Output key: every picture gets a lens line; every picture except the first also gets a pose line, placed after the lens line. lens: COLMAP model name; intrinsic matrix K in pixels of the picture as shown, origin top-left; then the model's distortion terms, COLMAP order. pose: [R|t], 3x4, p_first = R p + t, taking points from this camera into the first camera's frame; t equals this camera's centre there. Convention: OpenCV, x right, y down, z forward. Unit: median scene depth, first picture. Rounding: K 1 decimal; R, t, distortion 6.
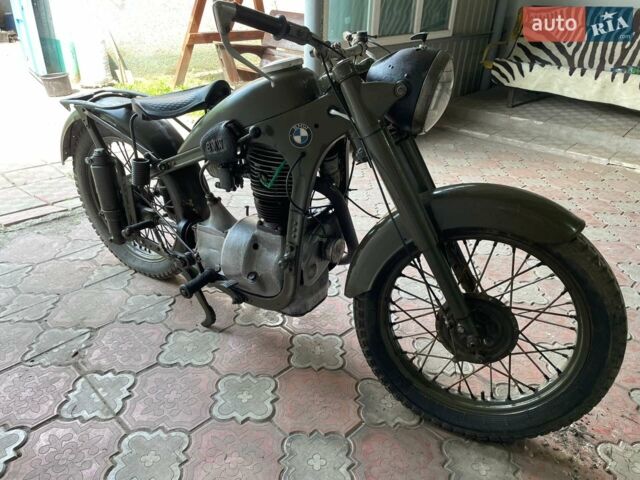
lens RADIAL K [[502.4, 0, 320.0], [0, 502.4, 240.0], [0, 0, 1]] dist [0.082057, -0.109653]
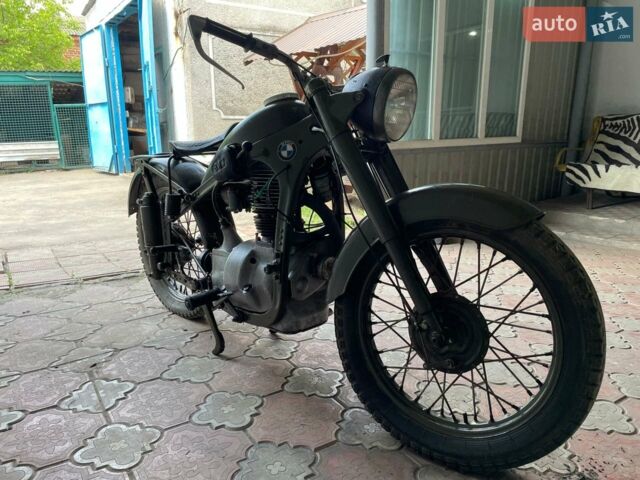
lens RADIAL K [[501.4, 0, 320.3], [0, 501.4, 228.2], [0, 0, 1]] dist [0.076971, -0.105256]
pose [[0.978269, 0.008962, -0.207147, 0.244222], [-0.065920, 0.960672, -0.269748, 0.235386], [0.196582, 0.277541, 0.940386, 0.000719]]
